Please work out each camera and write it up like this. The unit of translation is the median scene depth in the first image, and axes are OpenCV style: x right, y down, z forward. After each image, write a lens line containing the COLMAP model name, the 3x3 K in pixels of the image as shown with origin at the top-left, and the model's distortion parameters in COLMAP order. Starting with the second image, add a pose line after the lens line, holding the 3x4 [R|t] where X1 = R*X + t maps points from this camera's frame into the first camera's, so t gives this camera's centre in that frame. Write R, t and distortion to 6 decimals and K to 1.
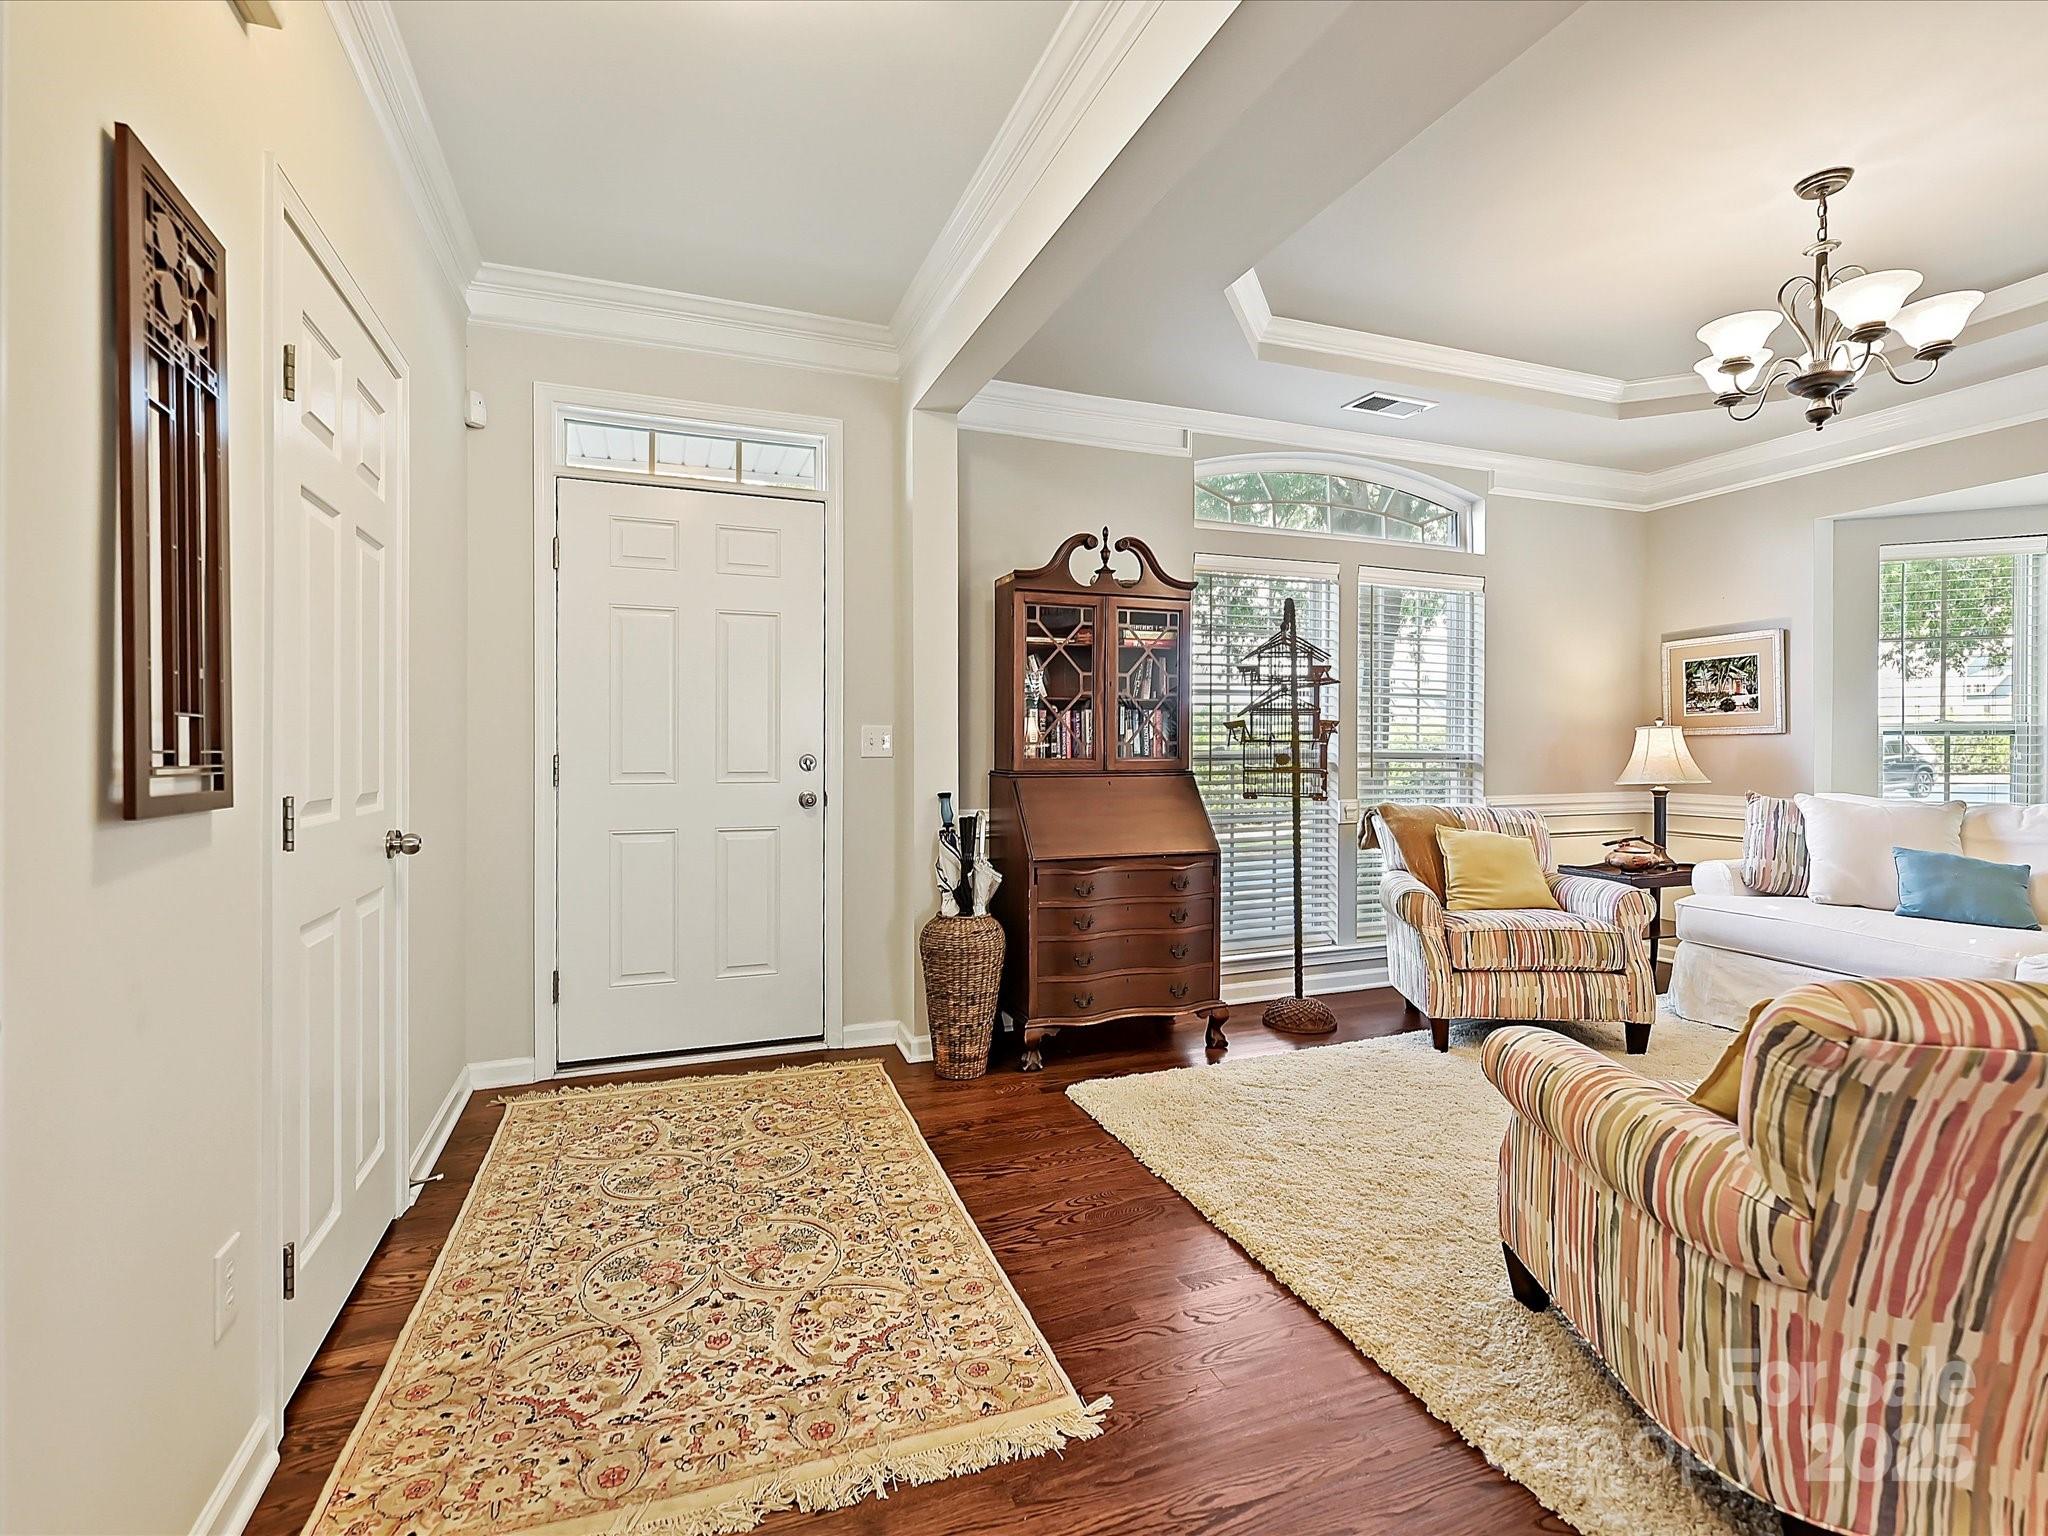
lens RADIAL K [[942.8, 0, 1001.4], [0, 942.8, 760.3], [0, 0, 1]] dist [-0.000790, 0.000416]
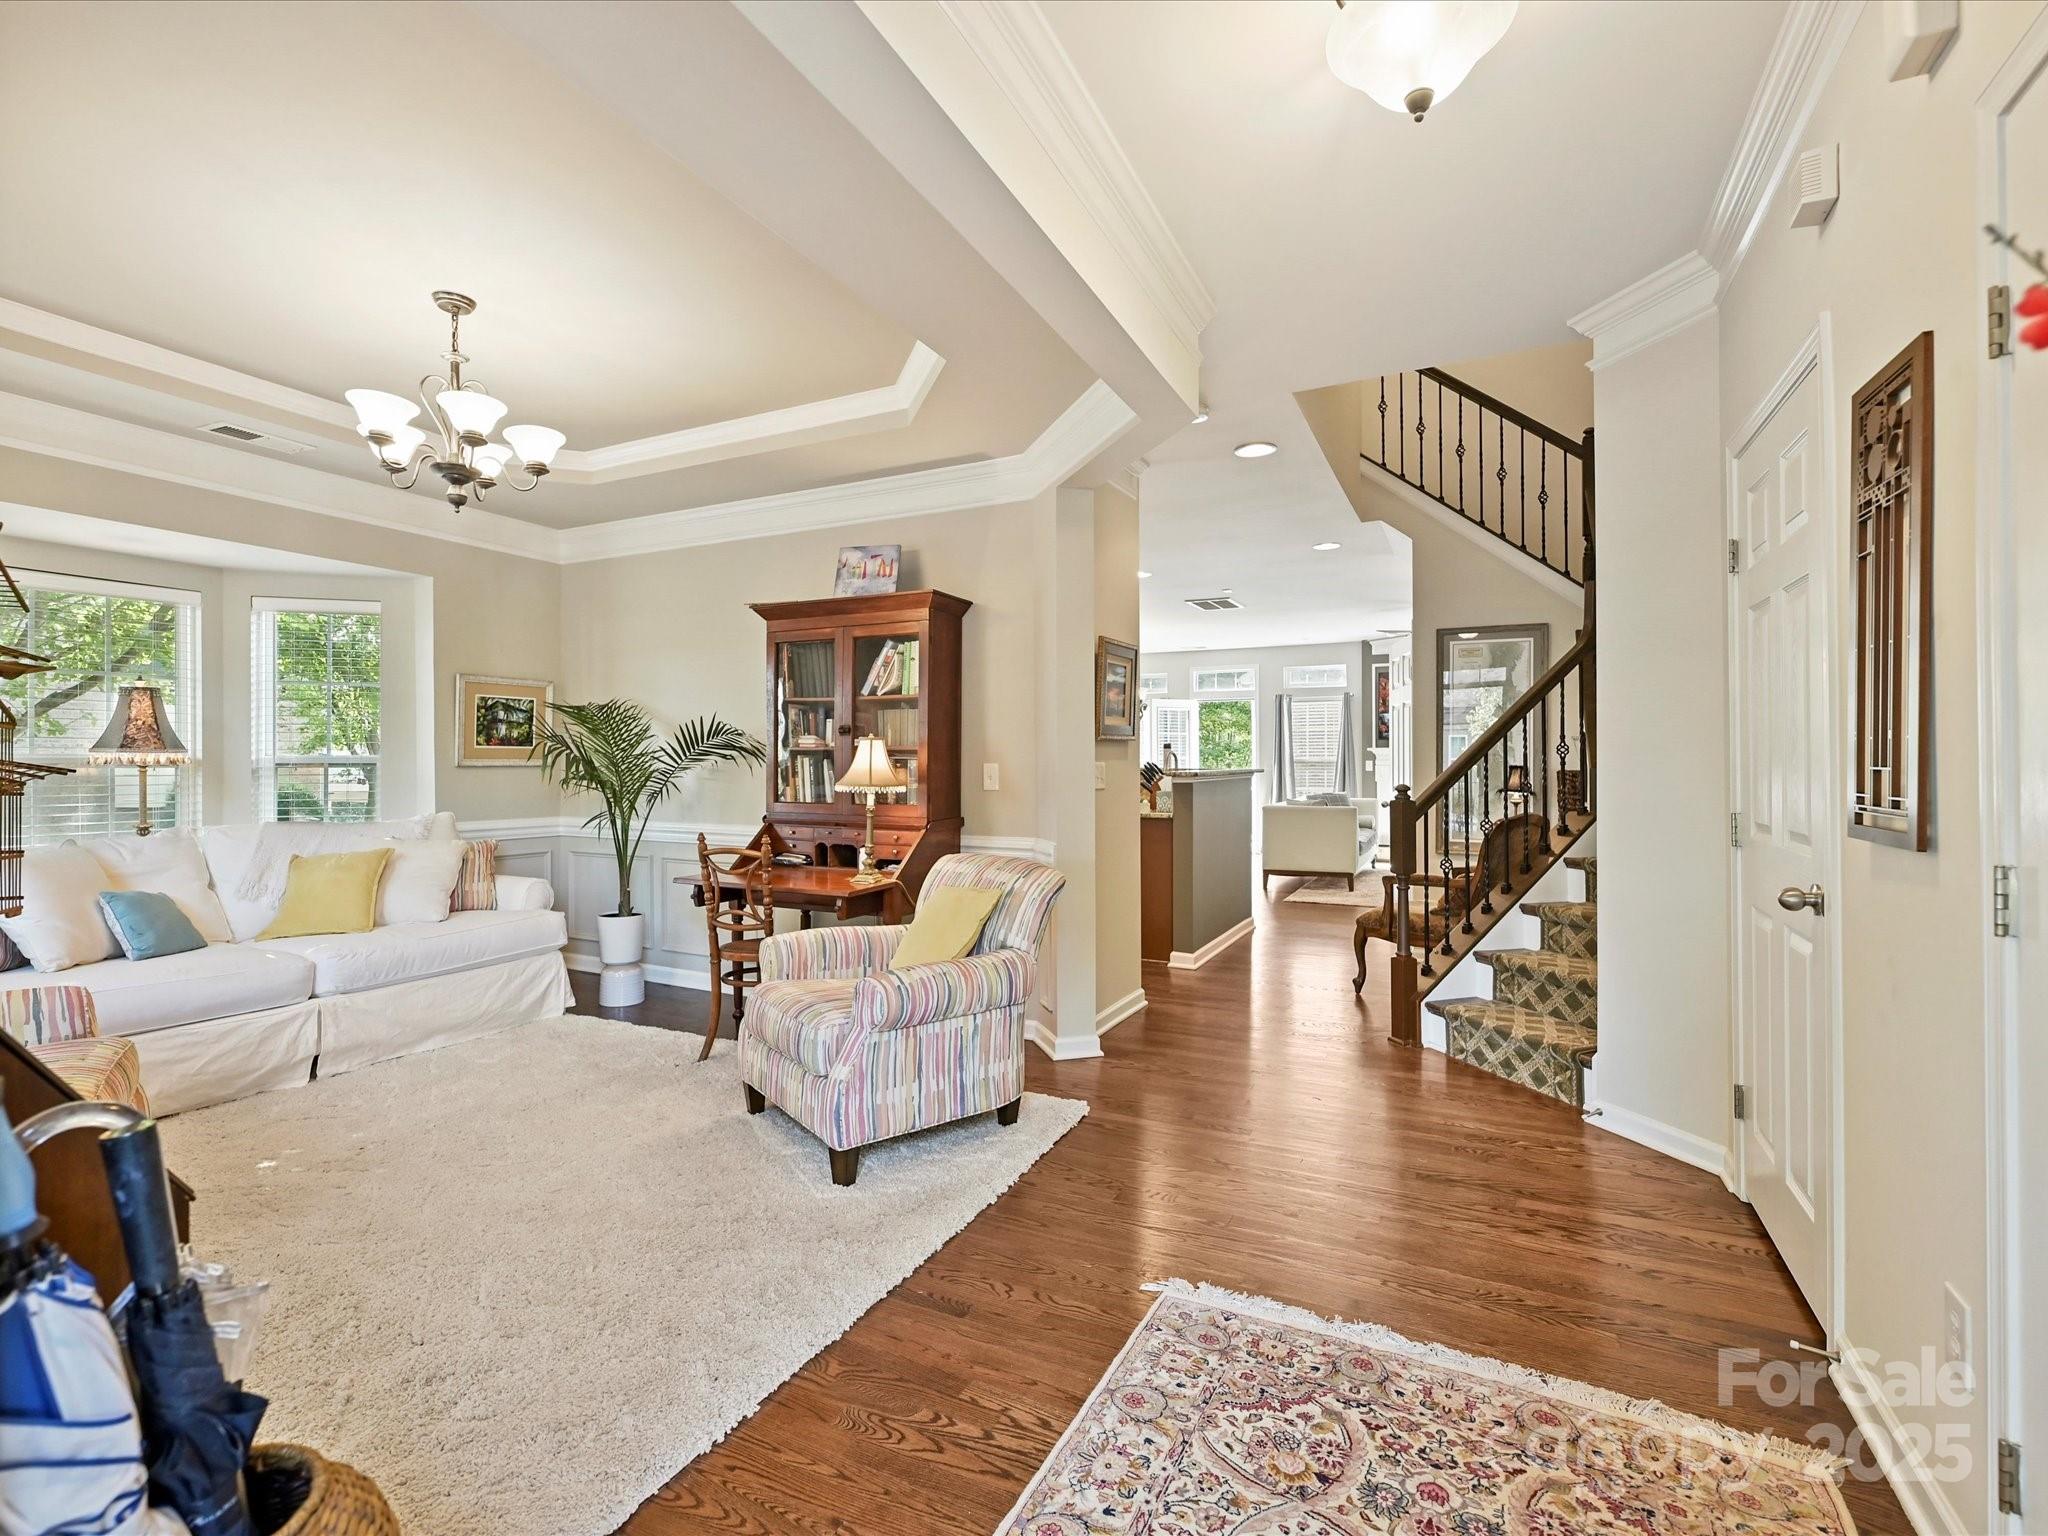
lens RADIAL K [[930.5, 0, 1026.7], [0, 930.5, 772.8], [0, 0, 1]] dist [-0.000015, 0.000289]
pose [[-0.683627, -0.005355, 0.729812, -0.321419], [0.013712, 0.999702, 0.020180, -0.029343], [-0.729703, 0.023803, -0.683350, 0.889528]]
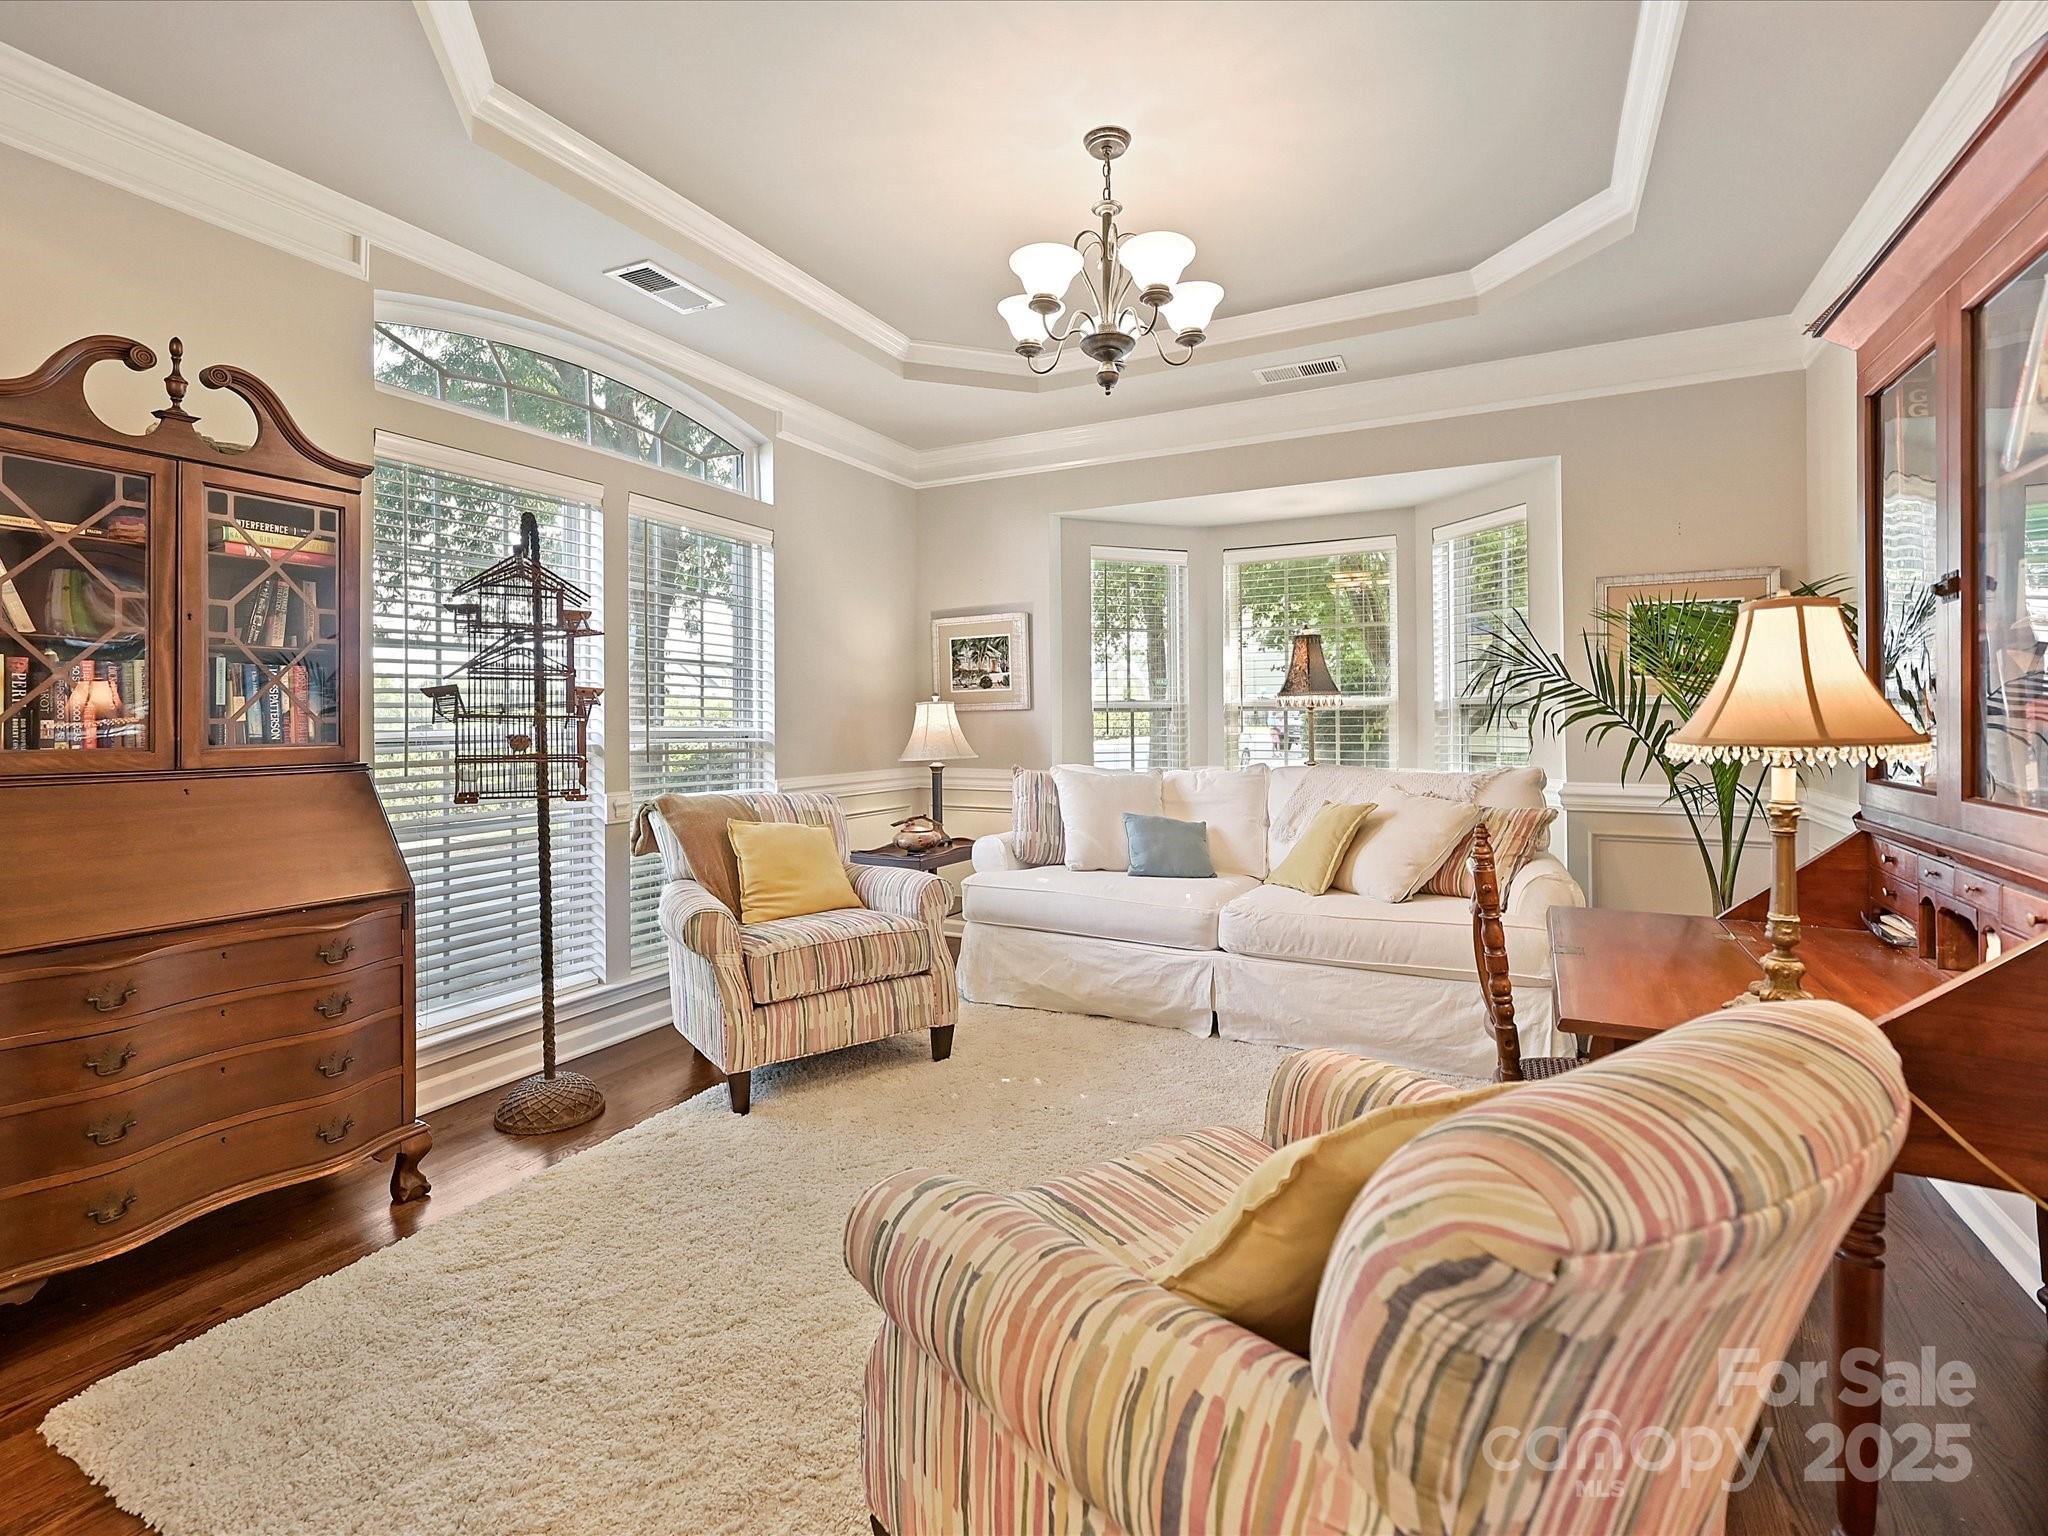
lens RADIAL K [[962.8, 0, 1020.4], [0, 962.8, 721.0], [0, 0, 1]] dist [-0.002862, 0.000482]
pose [[0.734153, -0.003159, 0.678977, 0.090442], [0.014832, 0.999825, -0.011386, -0.003725], [-0.678822, 0.018430, 0.734072, 0.237683]]
